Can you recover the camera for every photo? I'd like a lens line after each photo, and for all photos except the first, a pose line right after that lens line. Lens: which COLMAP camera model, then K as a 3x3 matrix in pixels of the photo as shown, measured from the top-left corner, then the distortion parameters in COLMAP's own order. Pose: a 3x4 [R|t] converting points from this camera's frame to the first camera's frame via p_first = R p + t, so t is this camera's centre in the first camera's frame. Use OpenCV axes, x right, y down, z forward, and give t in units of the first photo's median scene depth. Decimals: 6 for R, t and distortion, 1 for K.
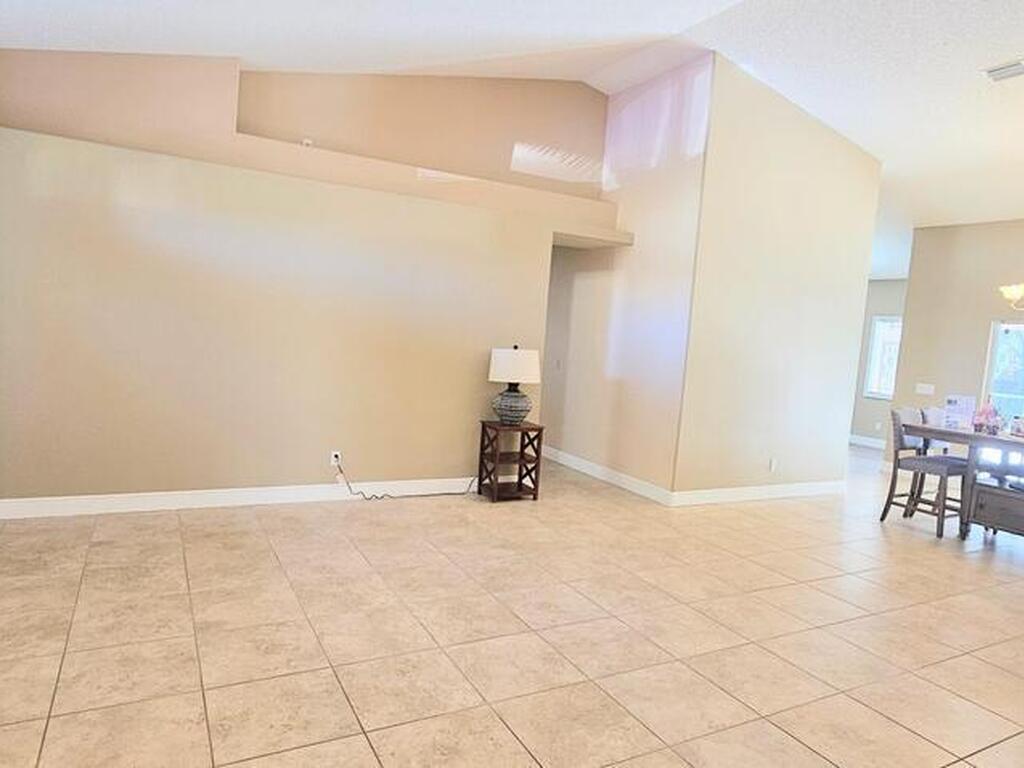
lens RADIAL K [[670.7, 0, 515.6], [0, 670.7, 388.6], [0, 0, 1]] dist [-0.001991, -0.003220]
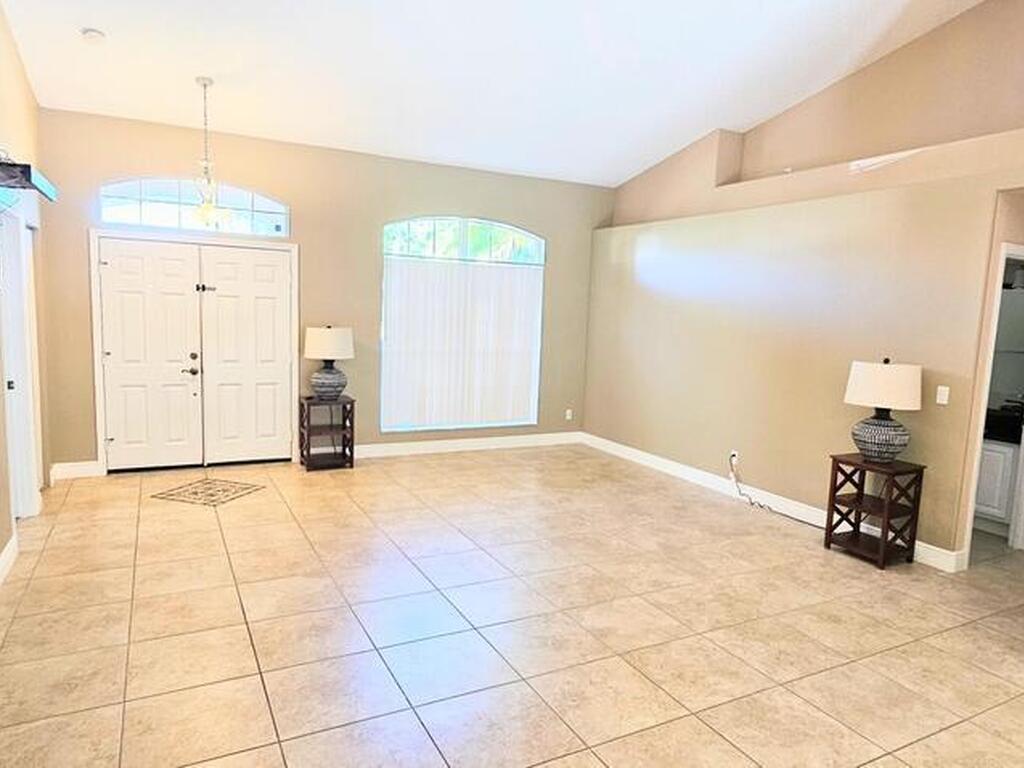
lens RADIAL K [[670.7, 0, 515.6], [0, 670.7, 388.6], [0, 0, 1]] dist [-0.001991, -0.003220]
pose [[-0.008795, 0.047164, -0.998848, 0.940791], [-0.126902, 0.990758, 0.047899, -0.016902], [0.991876, 0.127177, -0.002728, 0.726425]]
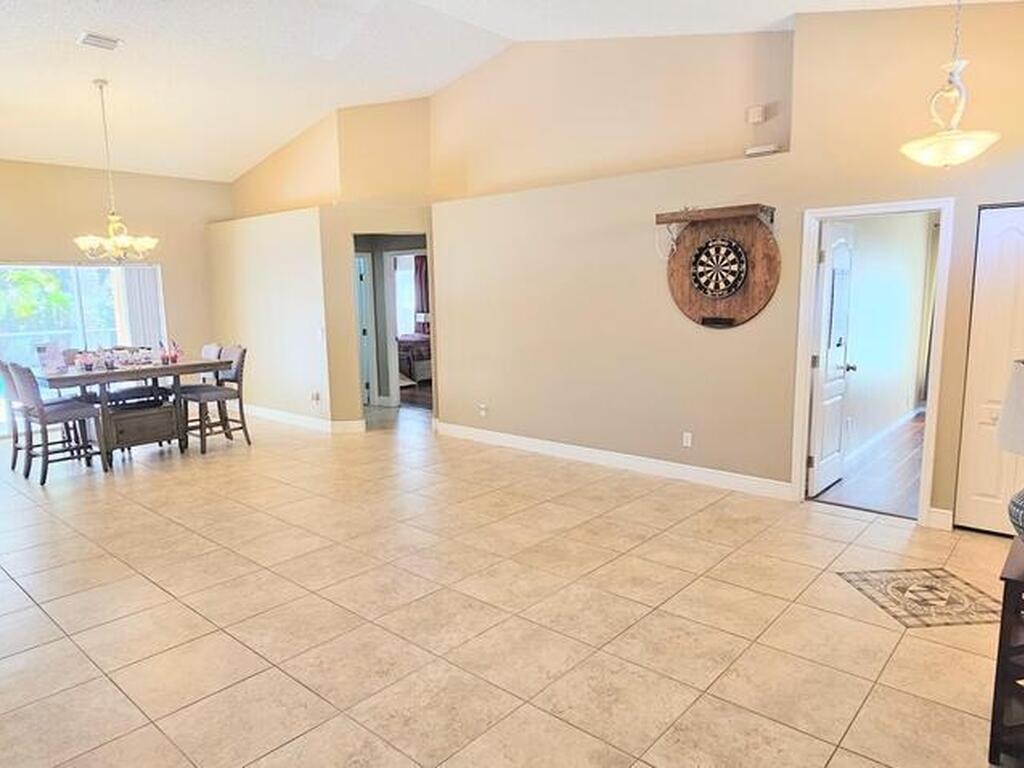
lens RADIAL K [[670.7, 0, 515.6], [0, 670.7, 388.6], [0, 0, 1]] dist [-0.001991, -0.003220]
pose [[-0.346109, -0.204590, 0.915615, -0.665296], [0.073617, 0.967002, 0.243900, -0.146538], [-0.935302, 0.151821, -0.319627, 0.840583]]
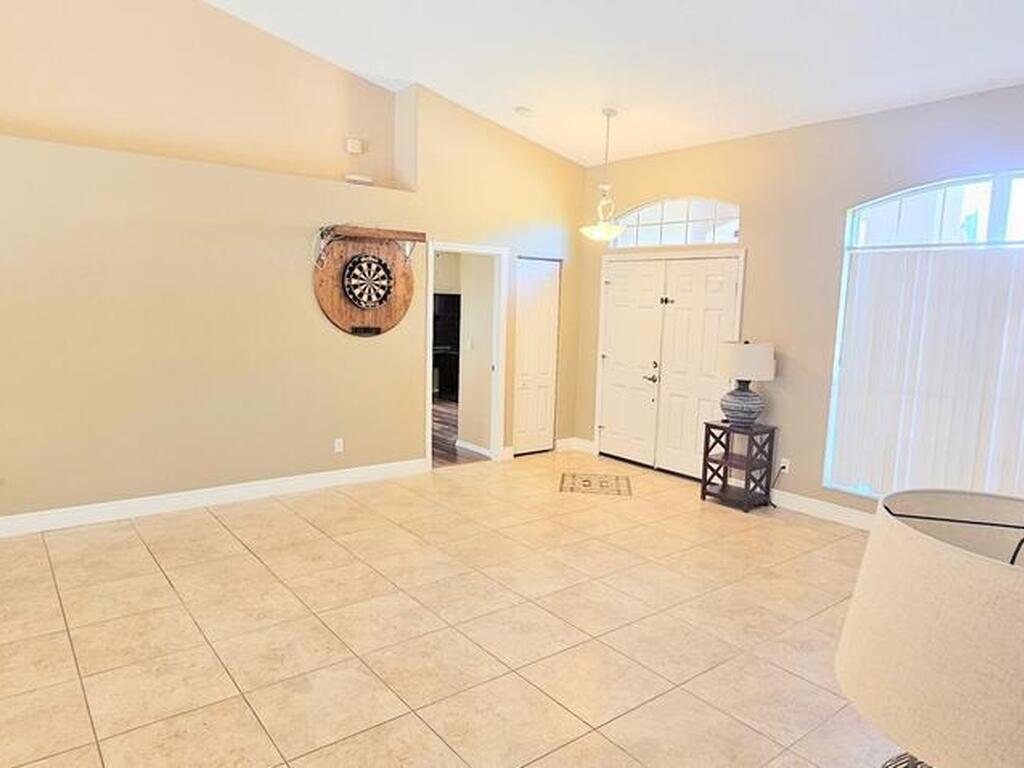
lens RADIAL K [[670.7, 0, 515.6], [0, 670.7, 388.6], [0, 0, 1]] dist [-0.001991, -0.003220]
pose [[-0.980244, -0.080319, -0.180750, 0.191794], [-0.116769, 0.972590, 0.201080, -0.132315], [0.159645, 0.218214, -0.962755, 1.384812]]
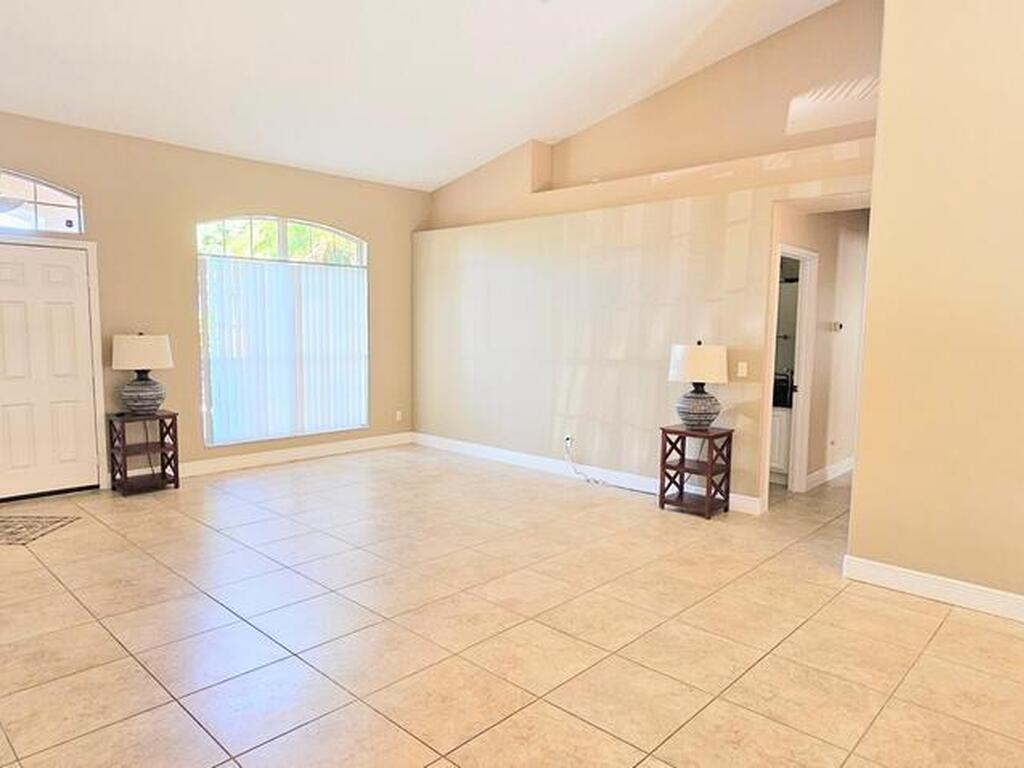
lens RADIAL K [[670.7, 0, 515.6], [0, 670.7, 388.6], [0, 0, 1]] dist [-0.001991, -0.003220]
pose [[0.312568, 0.025533, -0.949552, 0.955737], [-0.073302, 0.997306, 0.002687, 0.017803], [0.947063, 0.068764, 0.313598, 0.604324]]
